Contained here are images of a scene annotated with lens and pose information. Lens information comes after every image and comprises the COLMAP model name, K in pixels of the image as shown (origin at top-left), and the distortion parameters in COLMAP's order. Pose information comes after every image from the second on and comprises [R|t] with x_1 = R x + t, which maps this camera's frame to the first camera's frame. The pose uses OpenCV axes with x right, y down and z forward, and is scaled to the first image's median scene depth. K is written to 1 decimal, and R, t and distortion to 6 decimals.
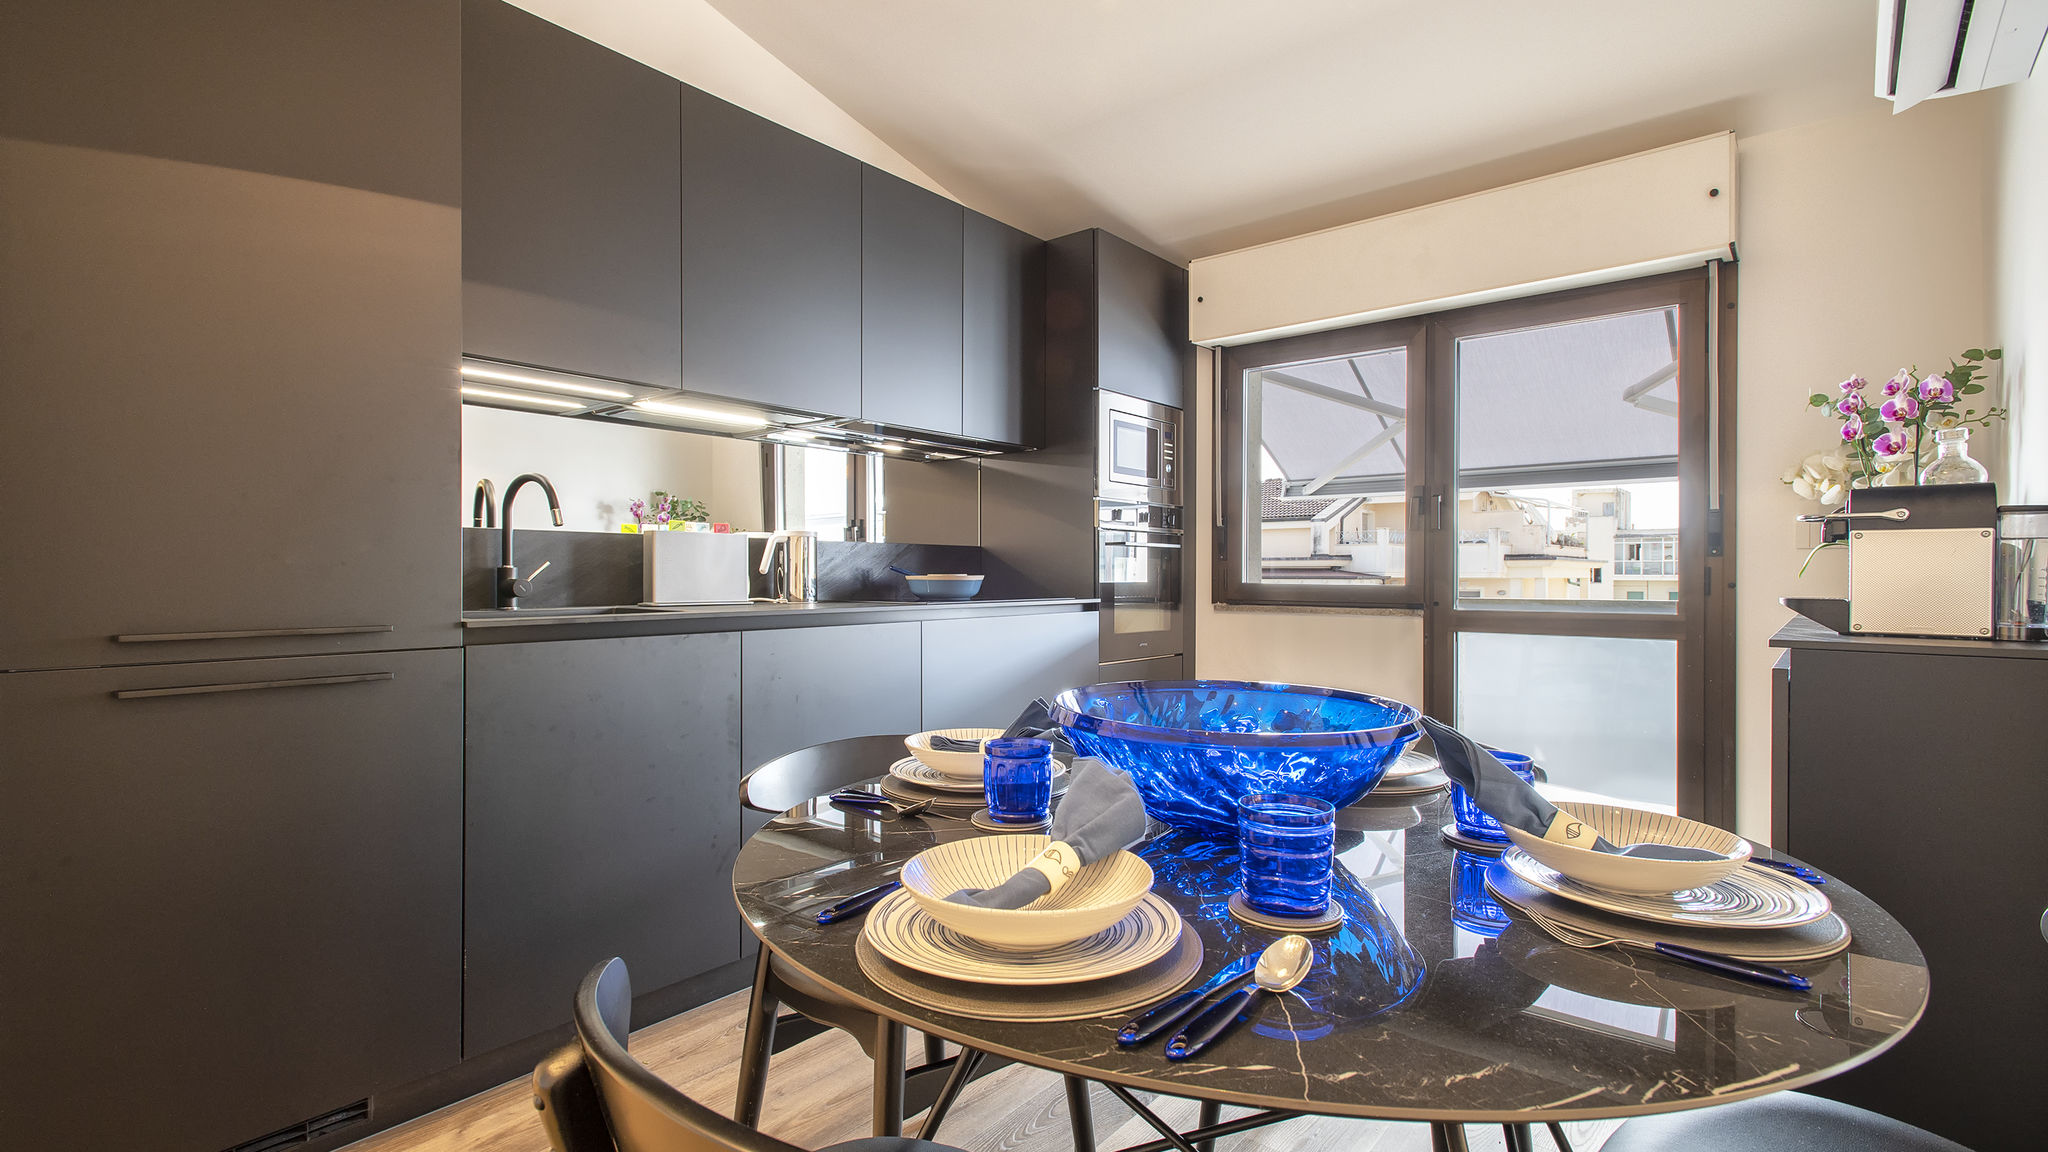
lens RADIAL K [[977.3, 0, 1074.3], [0, 977.3, 575.6], [0, 0, 1]] dist [0.000726, 0.000028]
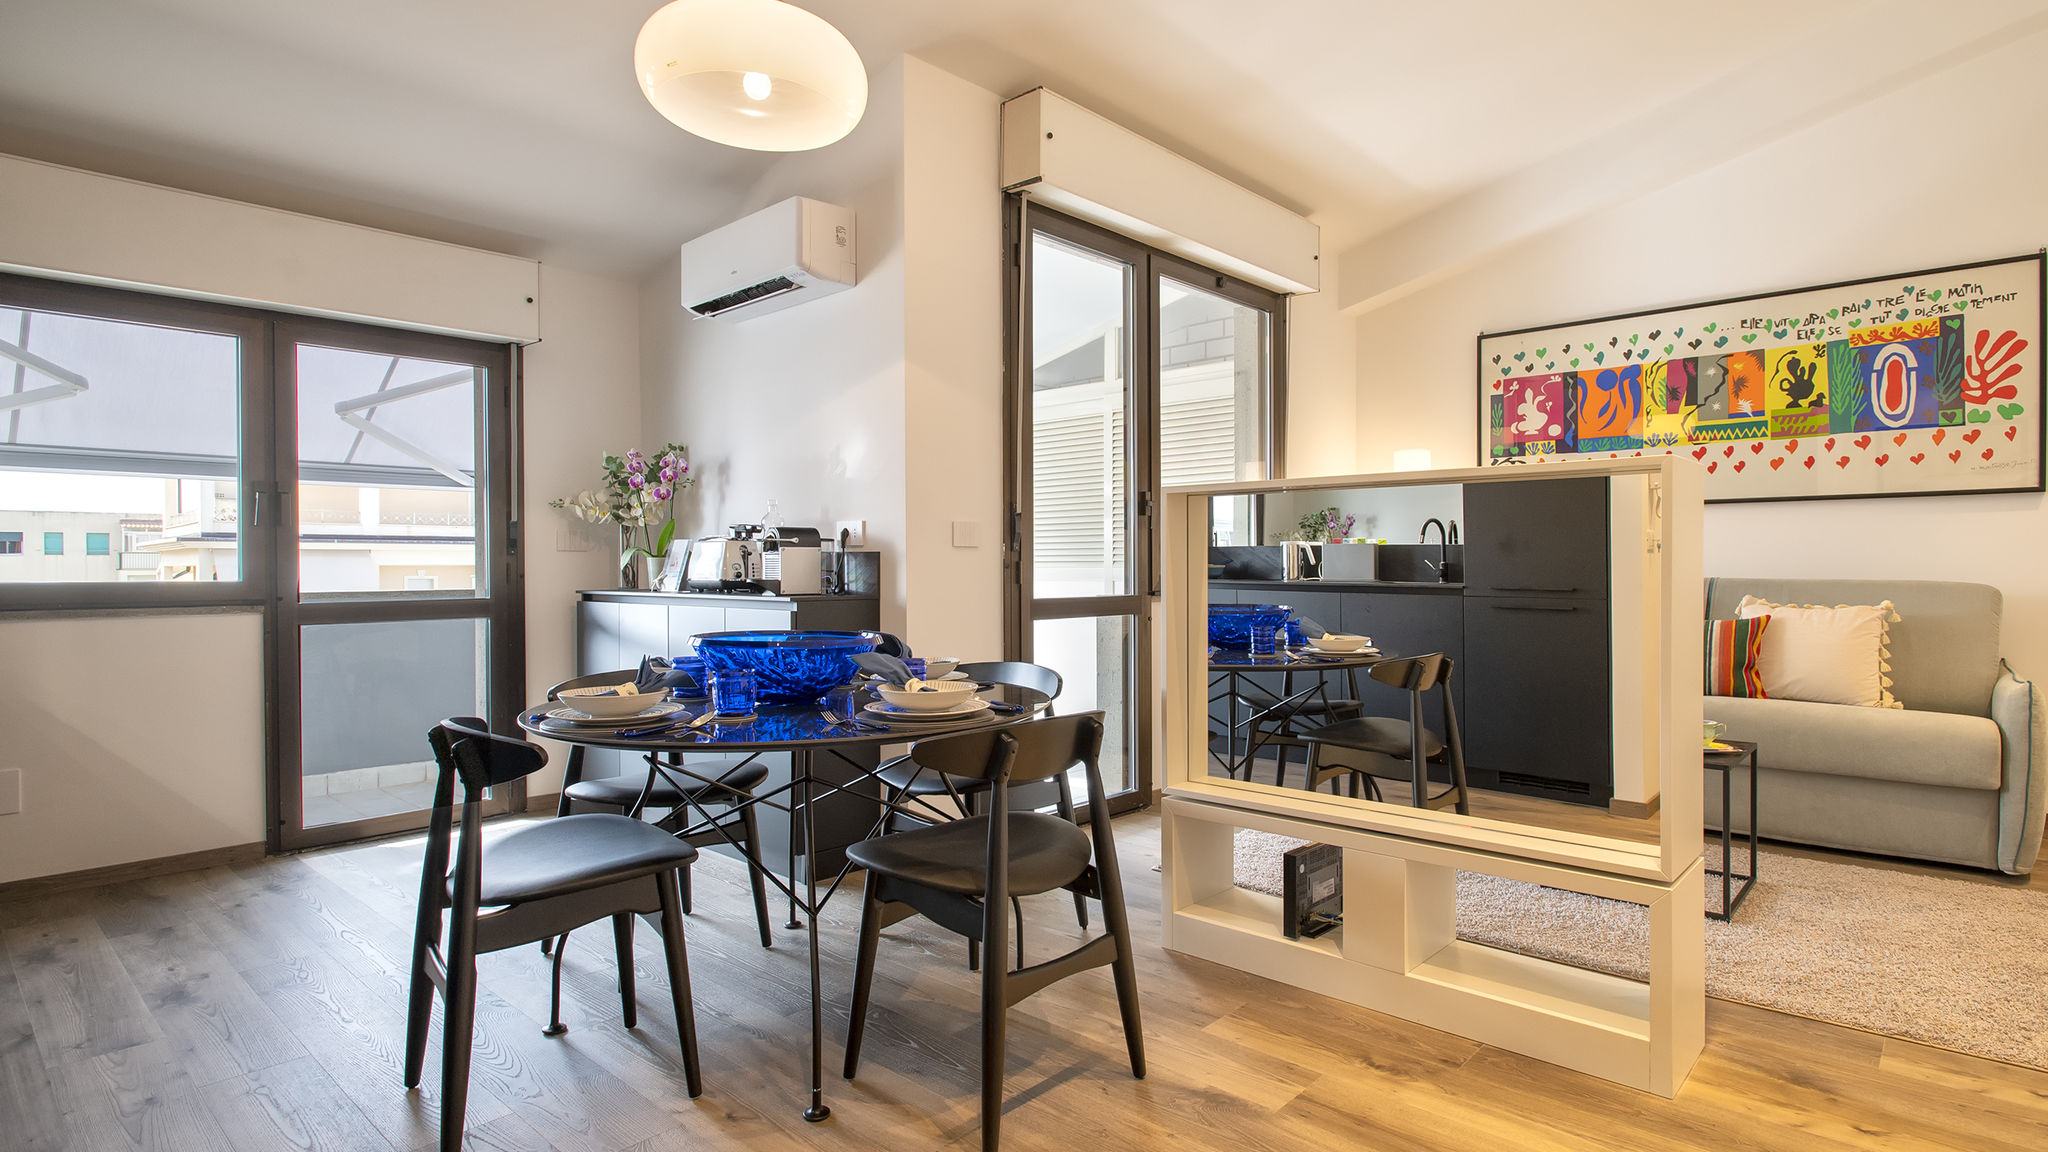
lens RADIAL K [[1036.0, 0, 1030.1], [0, 1036.0, 578.8], [0, 0, 1]] dist [-0.015091, -0.001095]
pose [[0.085570, -0.012819, 0.996250, -0.625548], [0.005169, 0.999909, 0.012422, -0.000683], [-0.996319, 0.004086, 0.085628, 0.117430]]
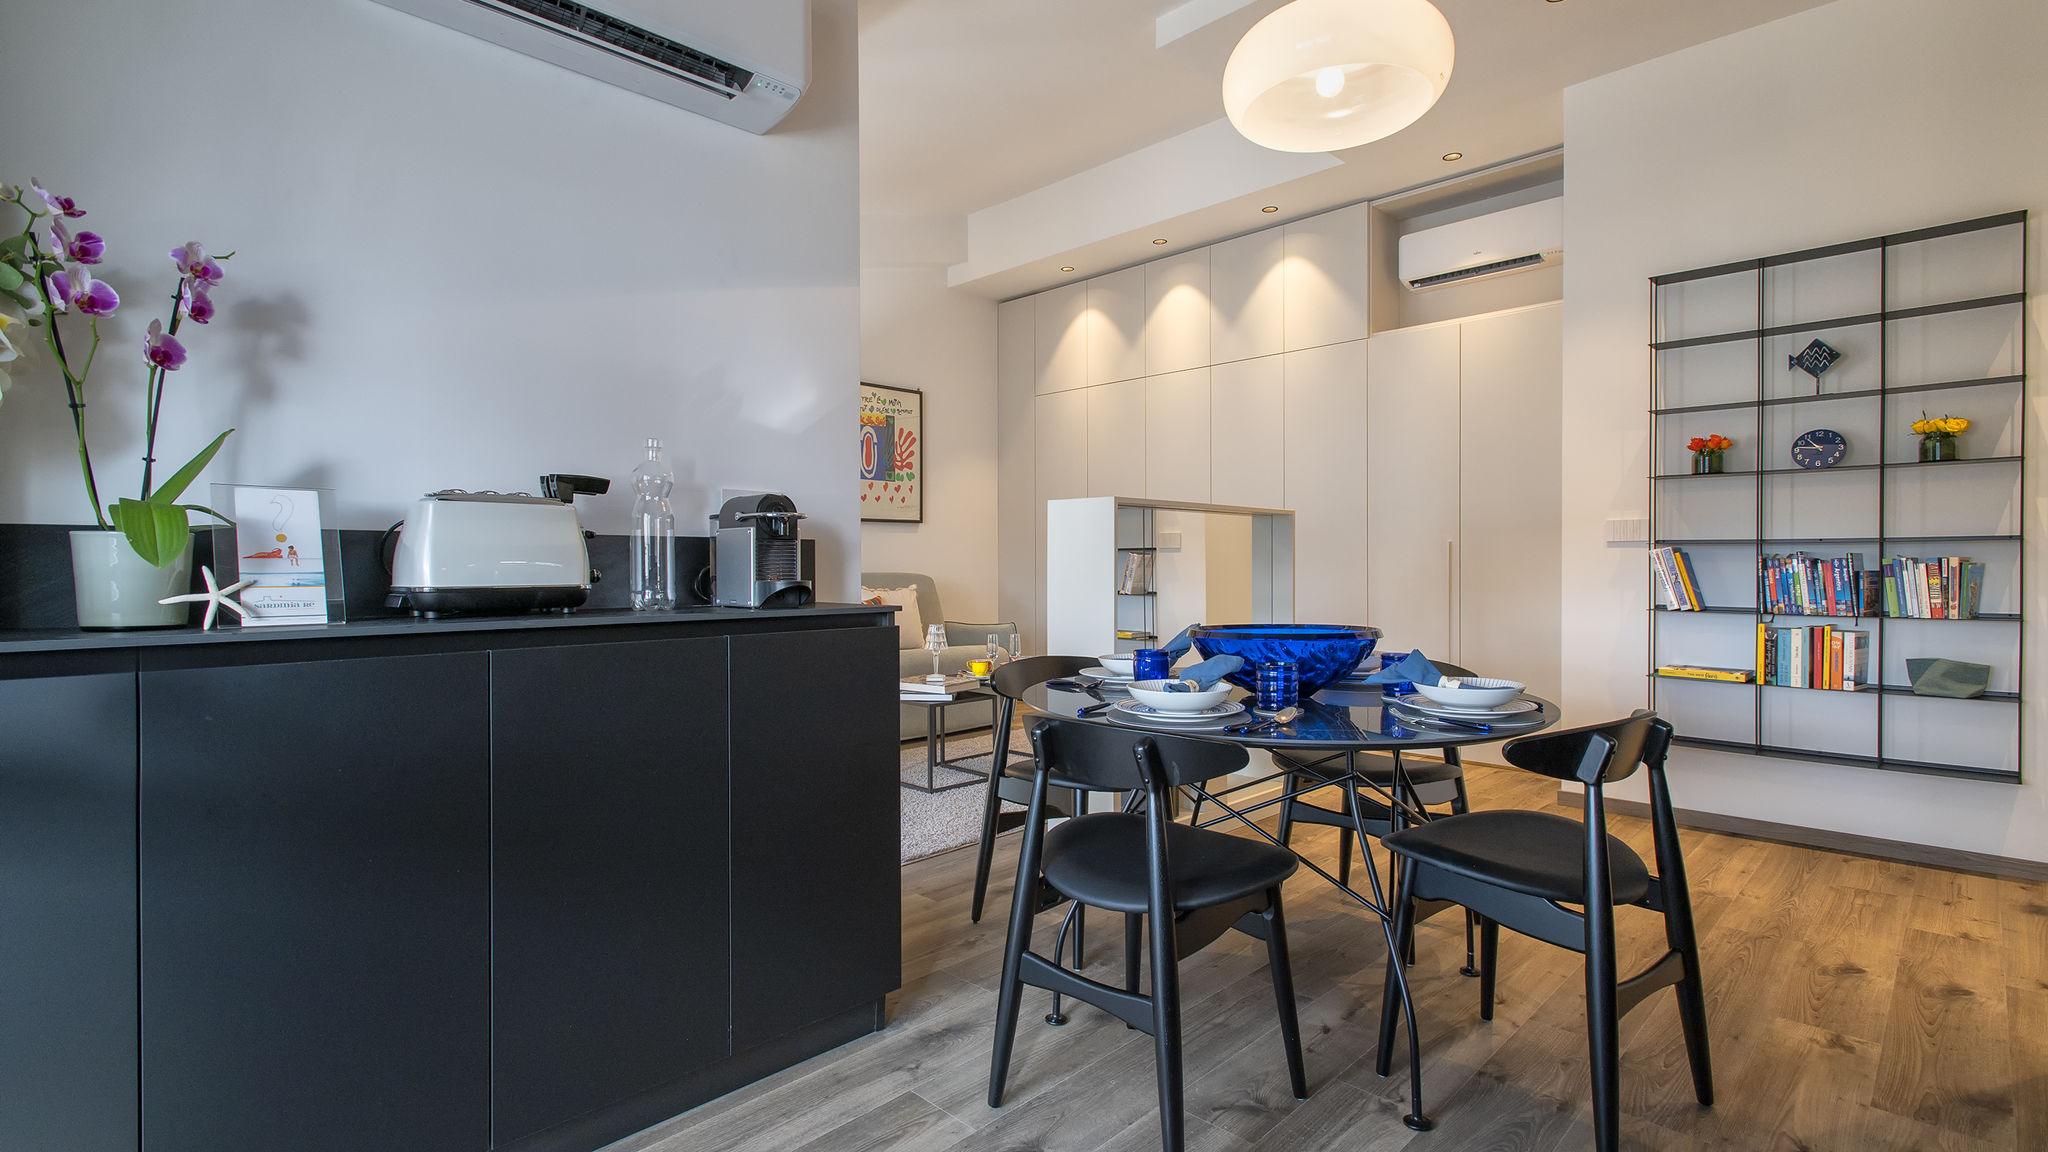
lens RADIAL K [[966.9, 0, 1030.0], [0, 966.9, 574.0], [0, 0, 1]] dist [0.000578, -0.000197]
pose [[-0.993580, -0.000781, 0.113131, 0.136306], [0.000742, 0.999910, 0.013424, -0.000303], [-0.113132, 0.013422, -0.993489, 0.984541]]
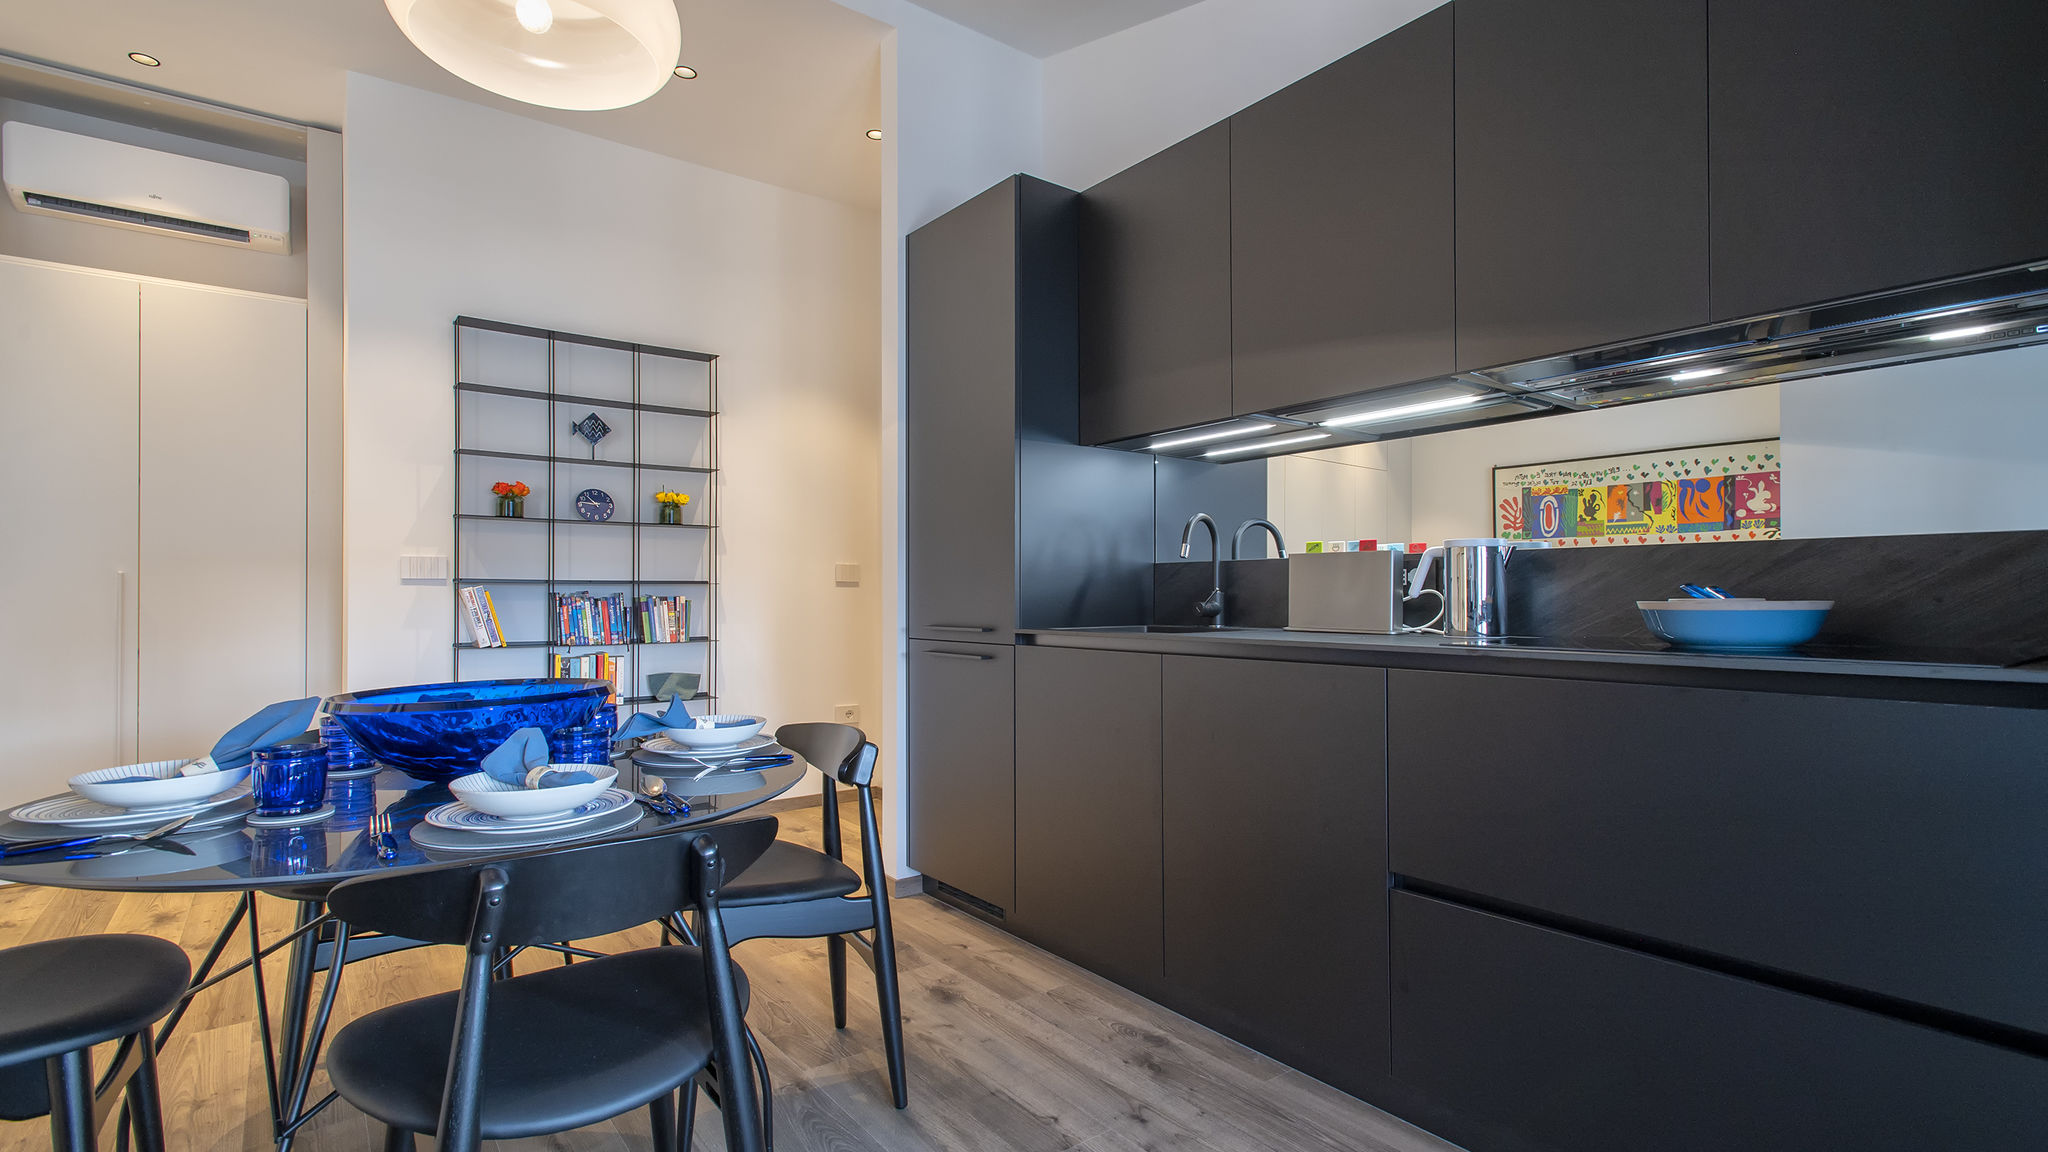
lens RADIAL K [[966.2, 0, 1010.5], [0, 966.2, 588.4], [0, 0, 1]] dist [0.018879, 0.000121]
pose [[-0.267504, -0.009020, -0.963515, 0.442020], [-0.000749, 0.999958, -0.009154, -0.002357], [0.963556, -0.001726, -0.267499, 0.720966]]
